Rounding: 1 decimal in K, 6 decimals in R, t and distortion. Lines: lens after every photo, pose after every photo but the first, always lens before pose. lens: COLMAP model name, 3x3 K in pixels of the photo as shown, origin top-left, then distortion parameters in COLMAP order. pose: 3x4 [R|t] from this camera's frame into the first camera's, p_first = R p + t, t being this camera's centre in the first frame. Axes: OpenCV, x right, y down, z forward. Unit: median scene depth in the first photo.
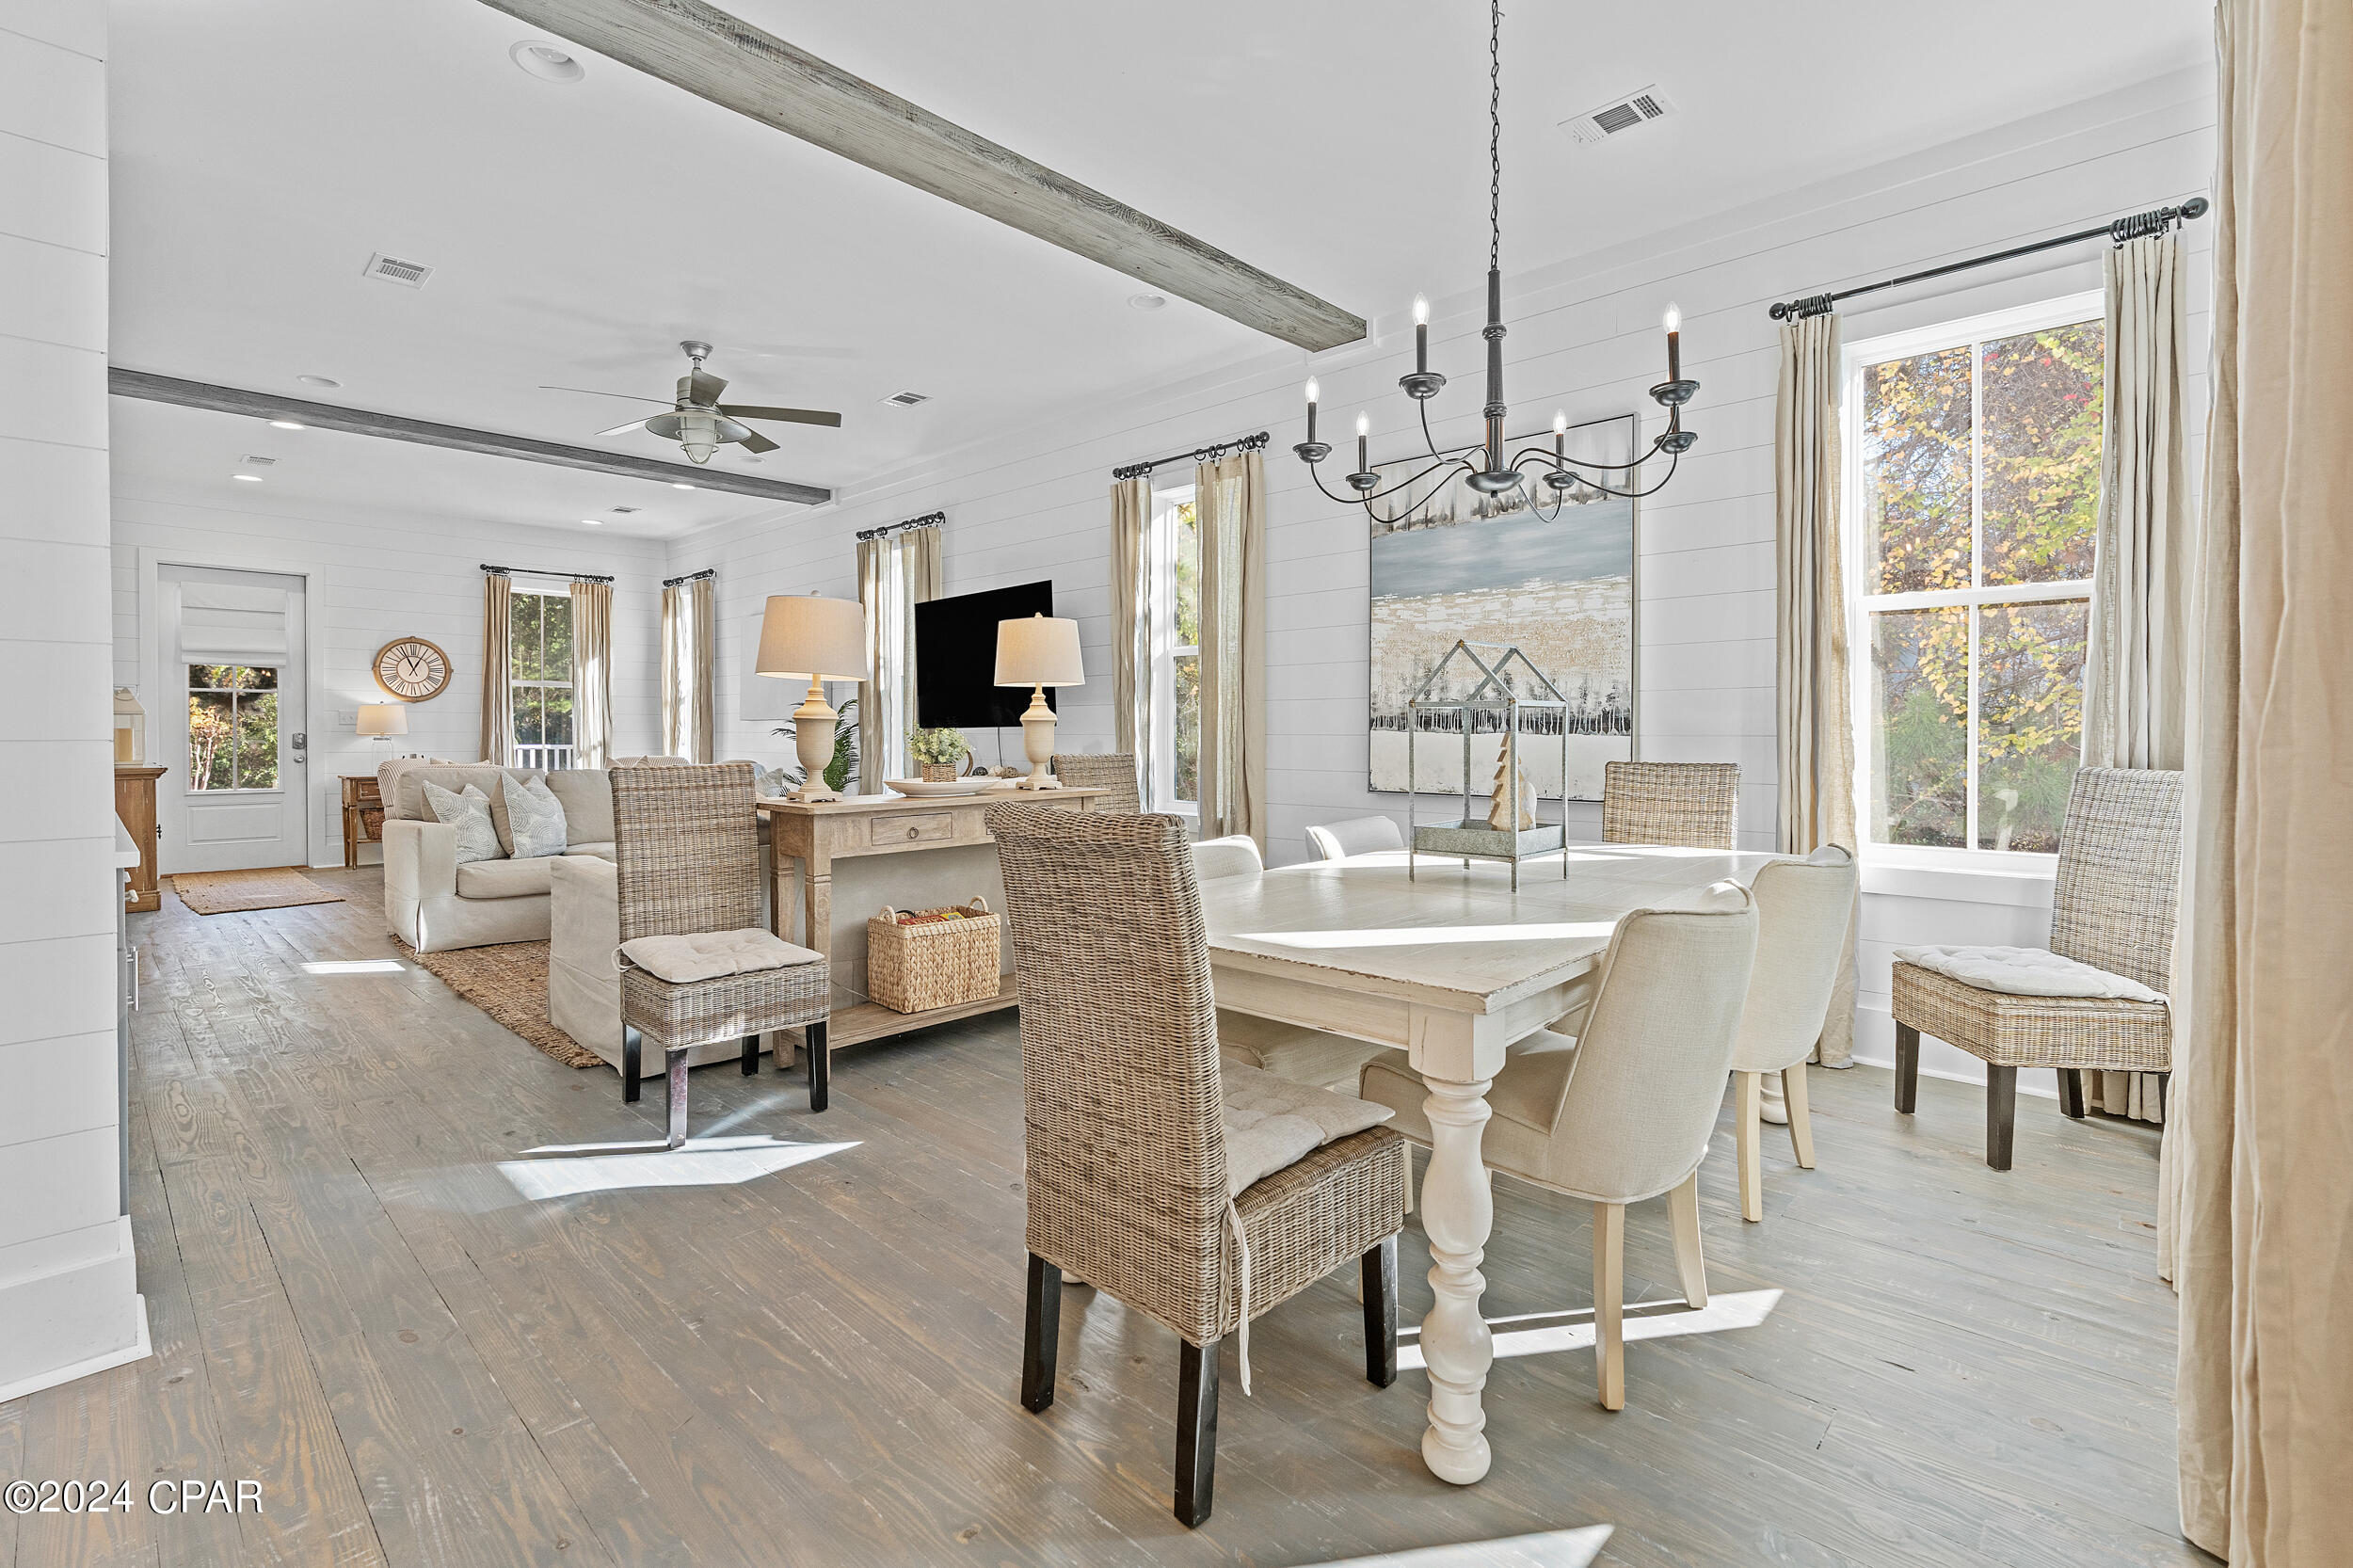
lens RADIAL K [[1064.0, 0, 1179.5], [0, 1064.0, 743.9], [0, 0, 1]] dist [-0.002282, -0.001814]
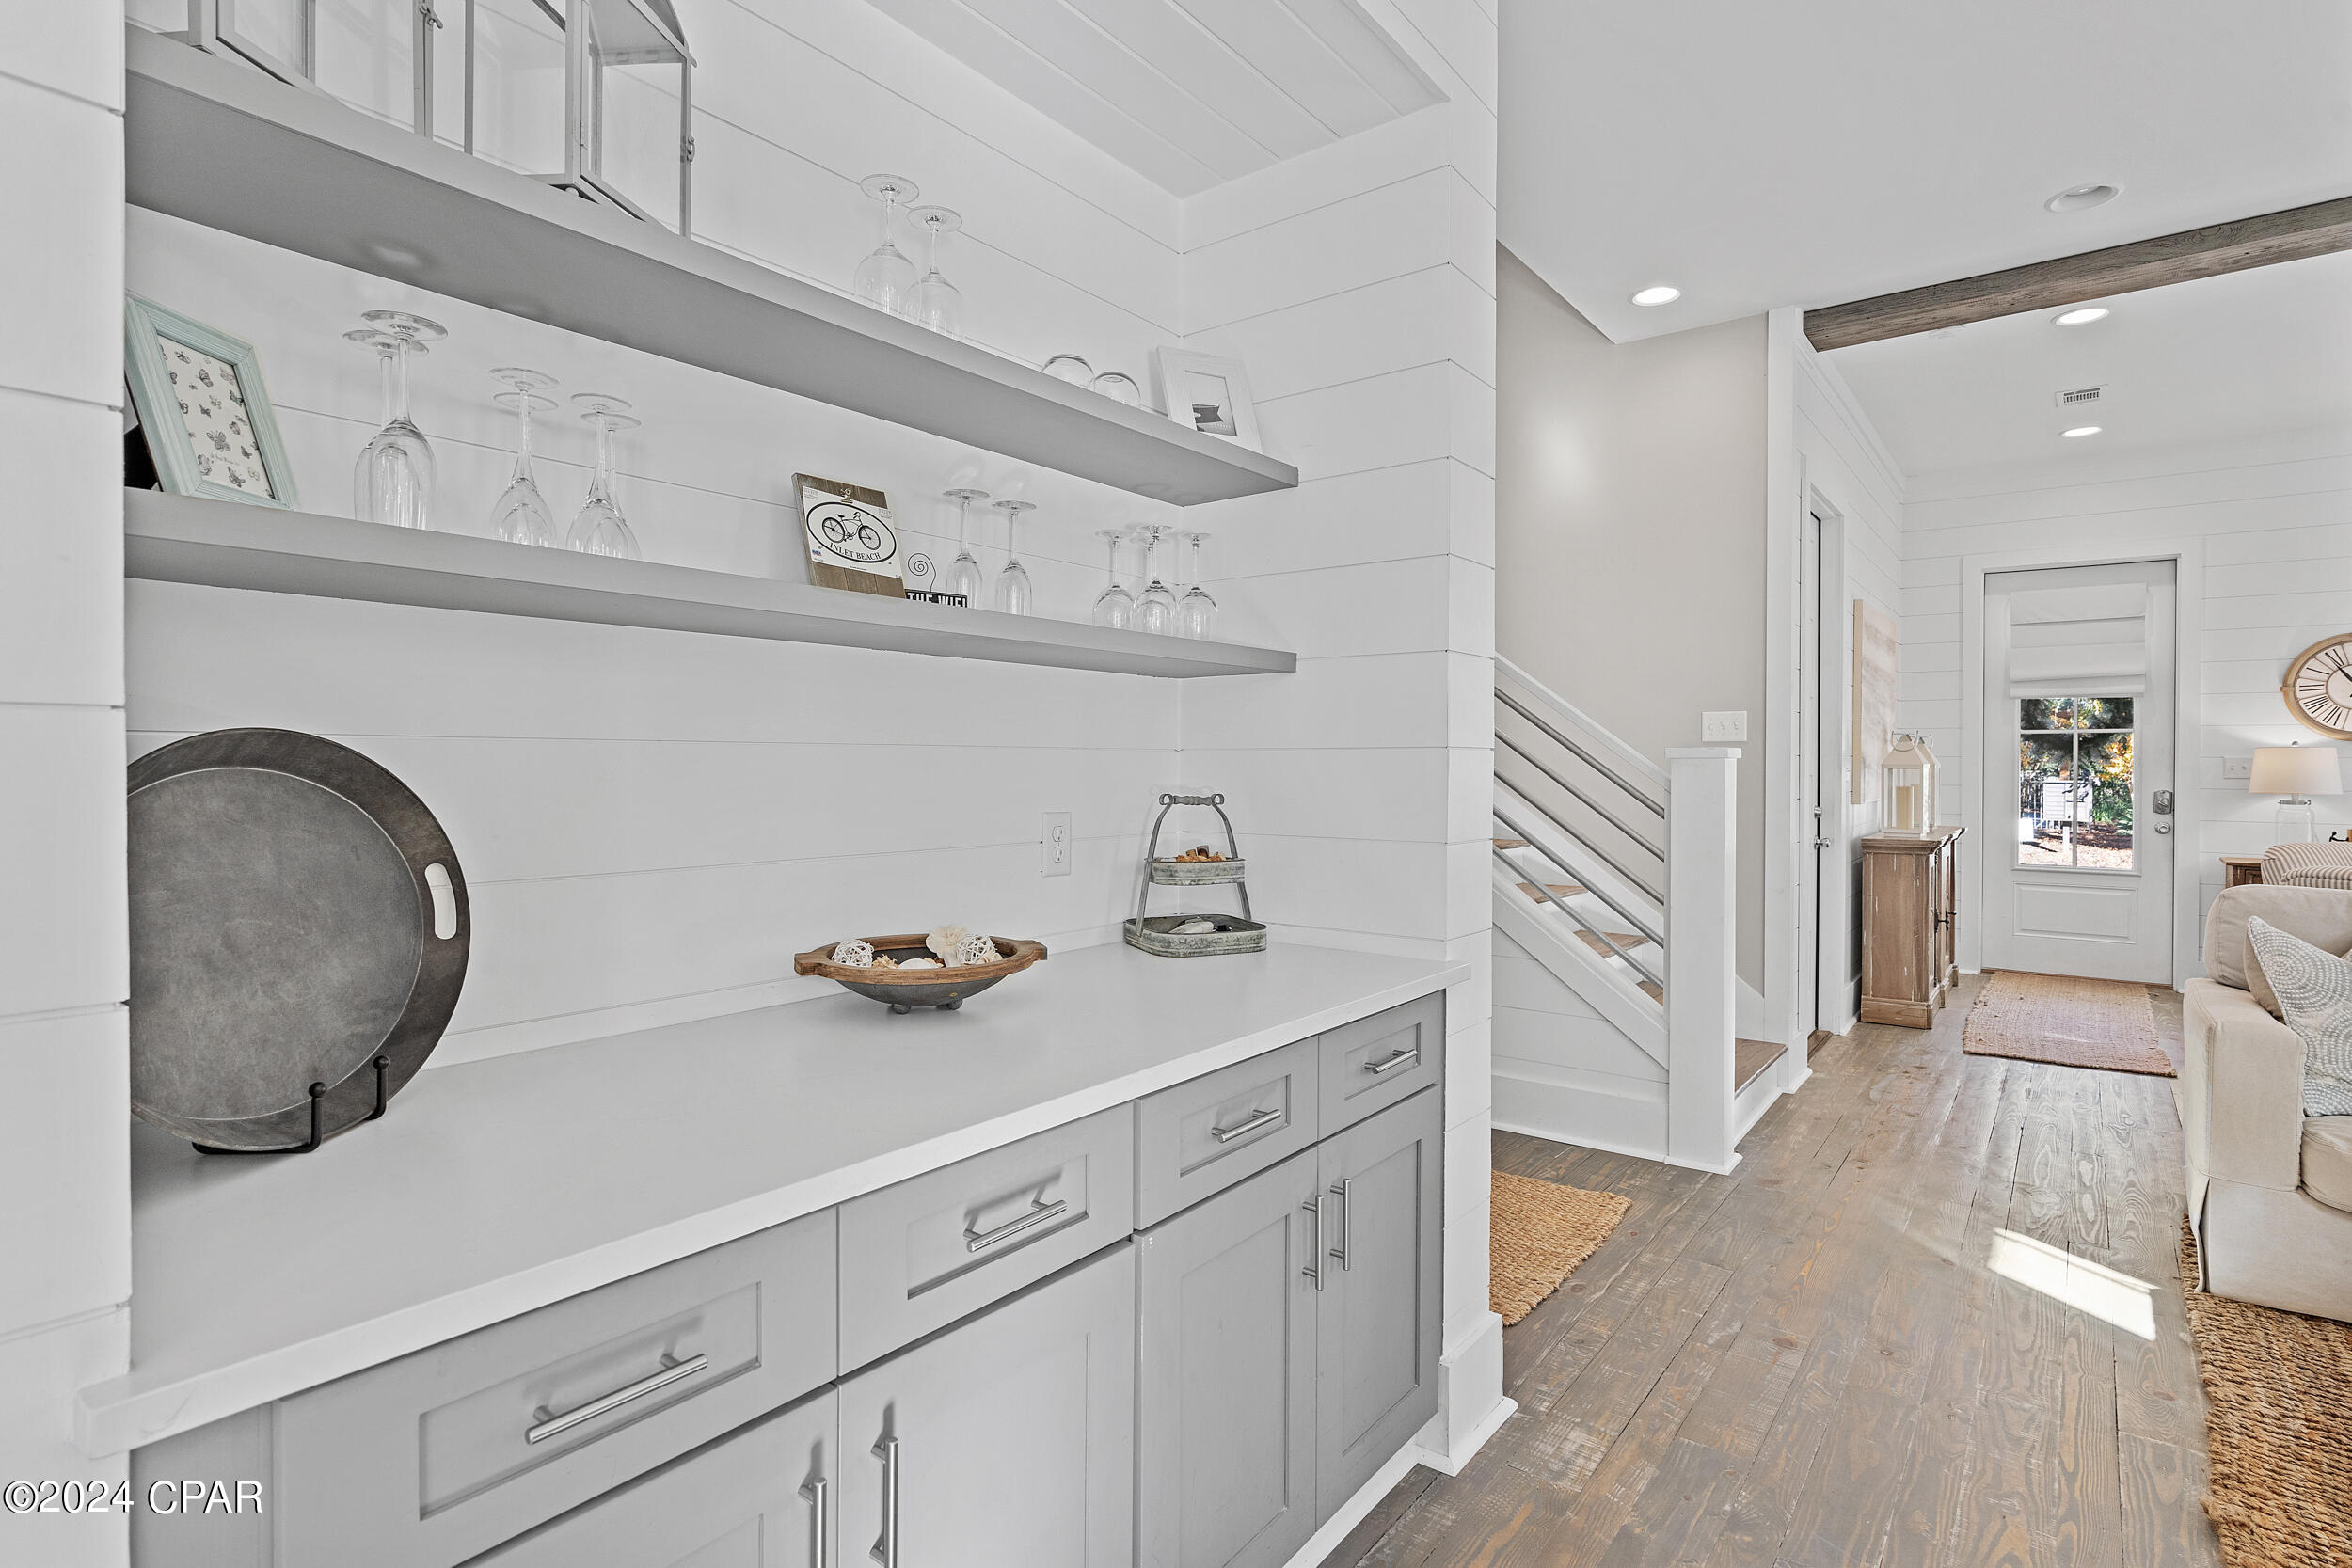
lens RADIAL K [[1165.8, 0, 1188.9], [0, 1165.8, 773.2], [0, 0, 1]] dist [-0.004795, 0.002255]
pose [[0.106911, 0.008279, -0.994234, -0.155624], [-0.013092, 0.999890, 0.006918, -0.018743], [0.994182, 0.012276, 0.107007, 0.304164]]
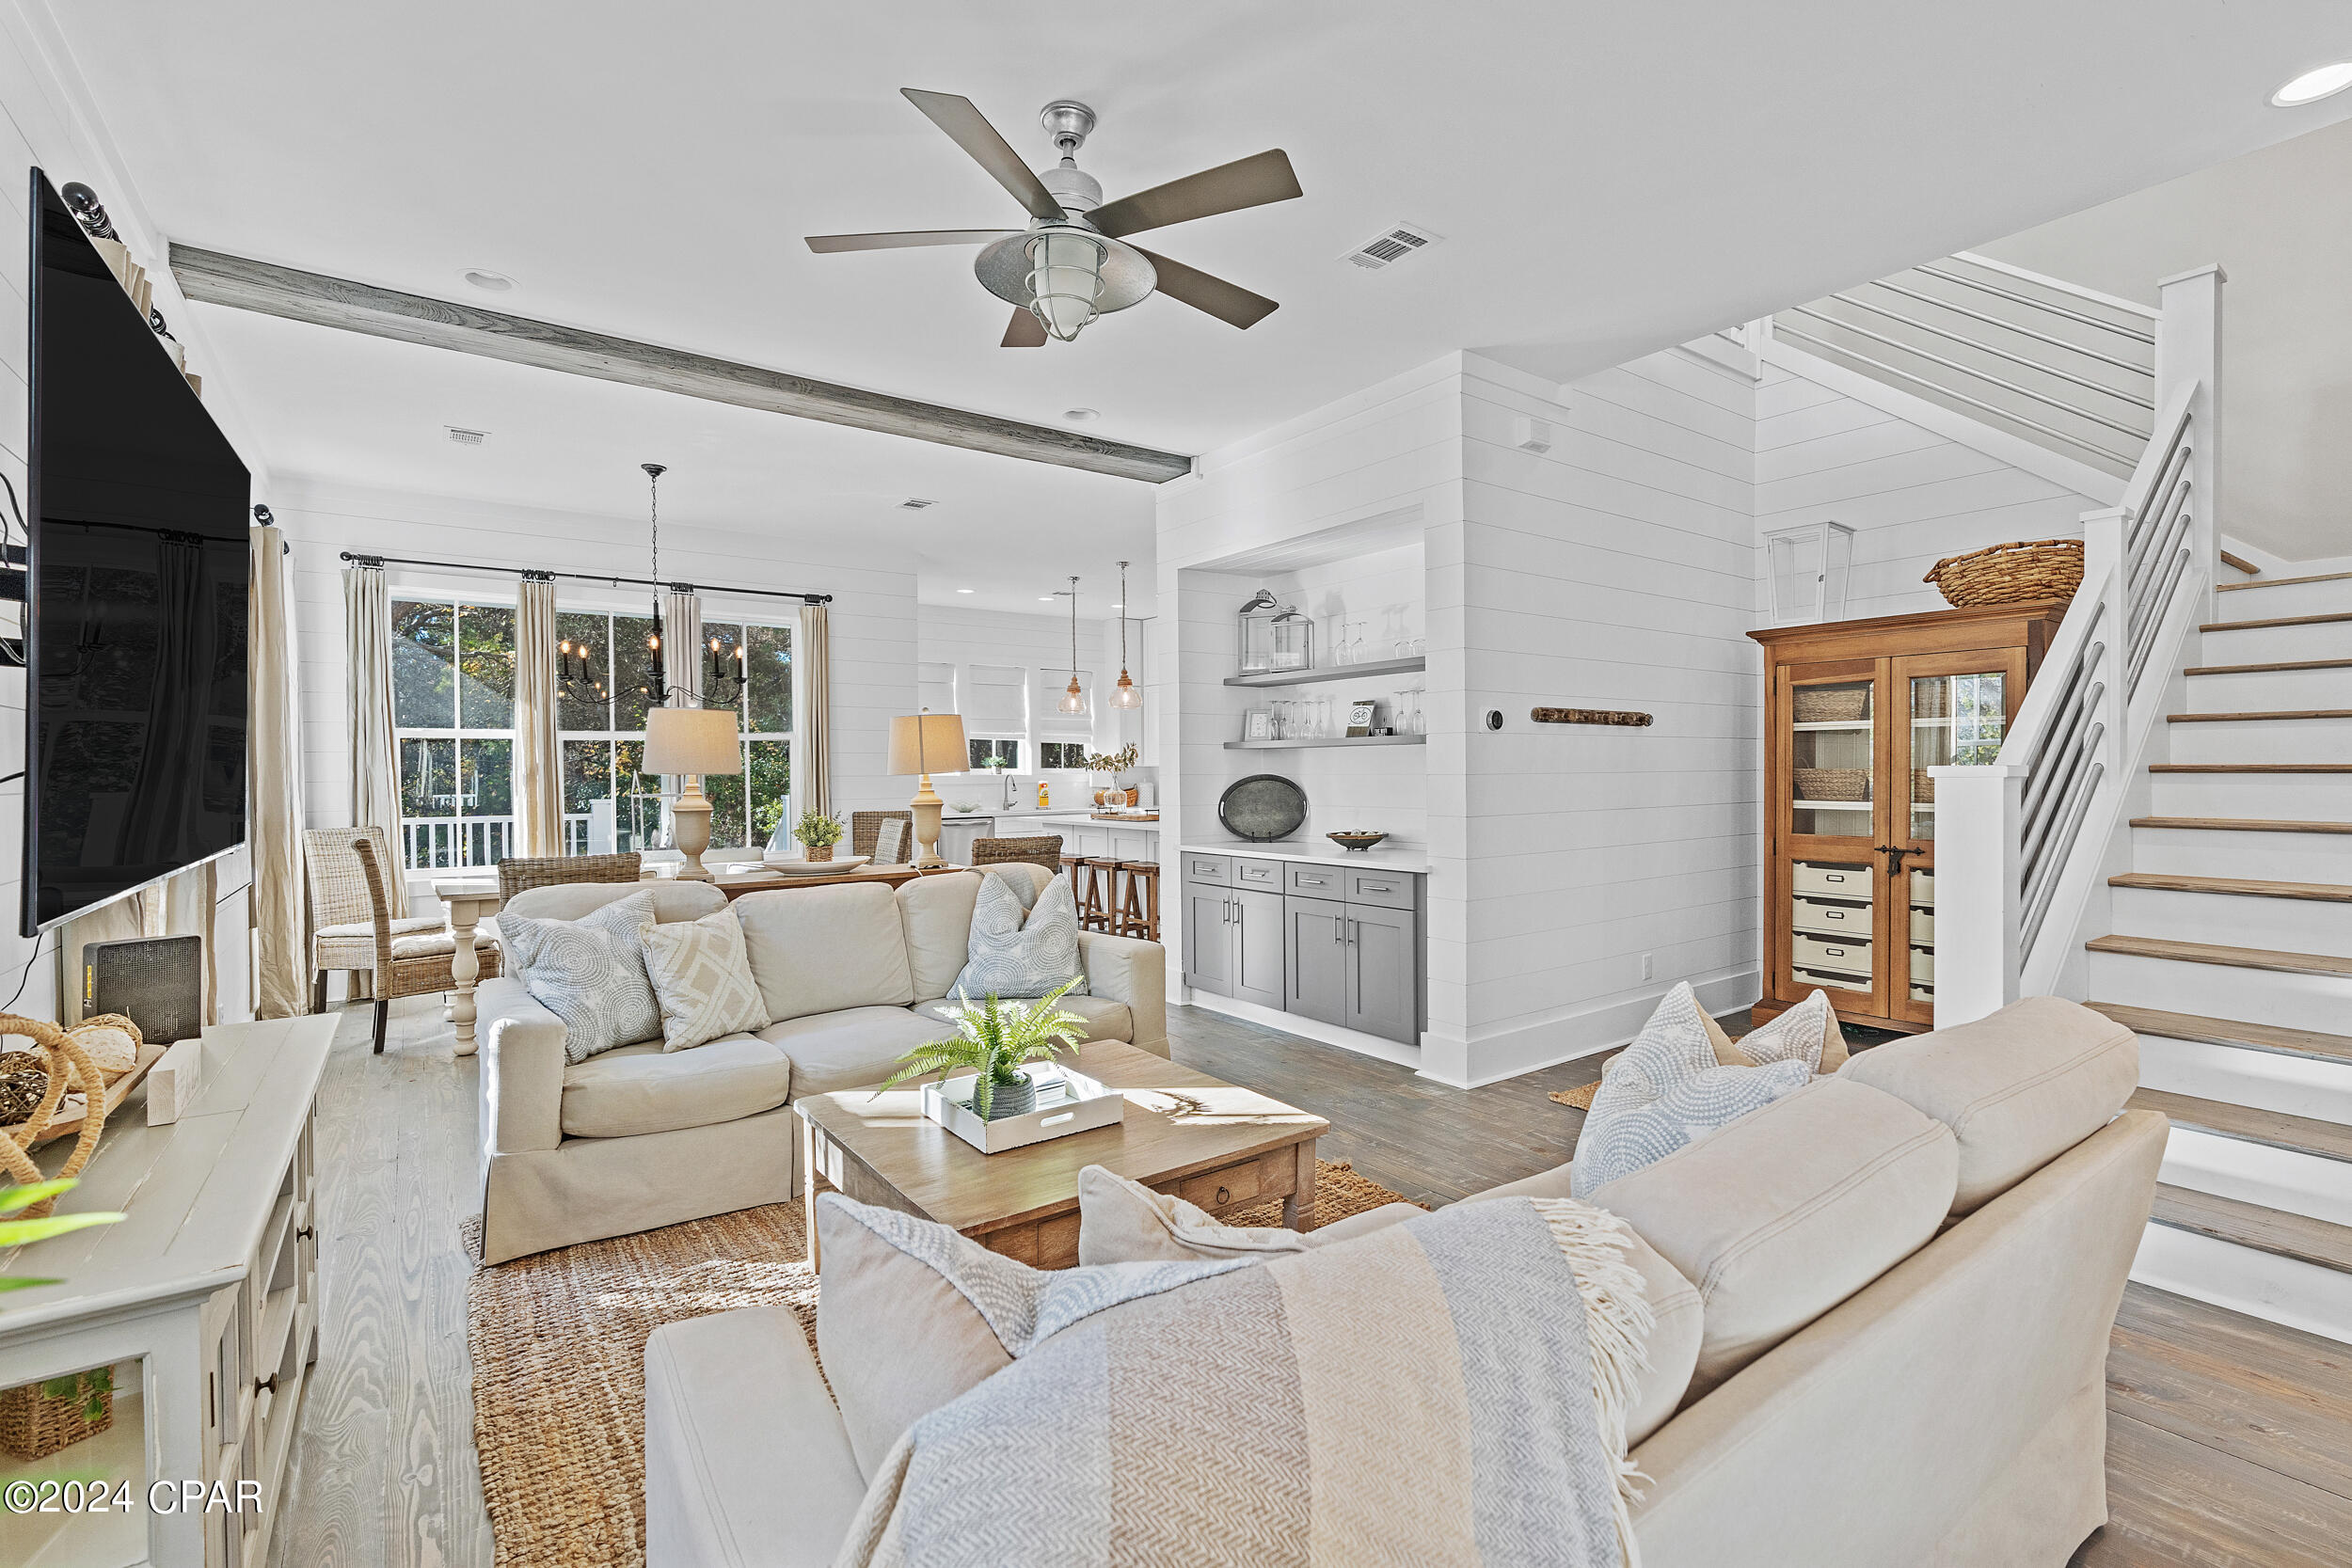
lens RADIAL K [[1063.5, 0, 1187.6], [0, 1063.5, 779.7], [0, 0, 1]] dist [-0.002282, -0.001814]
pose [[-0.985239, 0.007037, 0.171040, -0.368080], [0.010615, 0.999743, 0.020012, -0.032567], [-0.170855, 0.021532, -0.985061, 0.930555]]
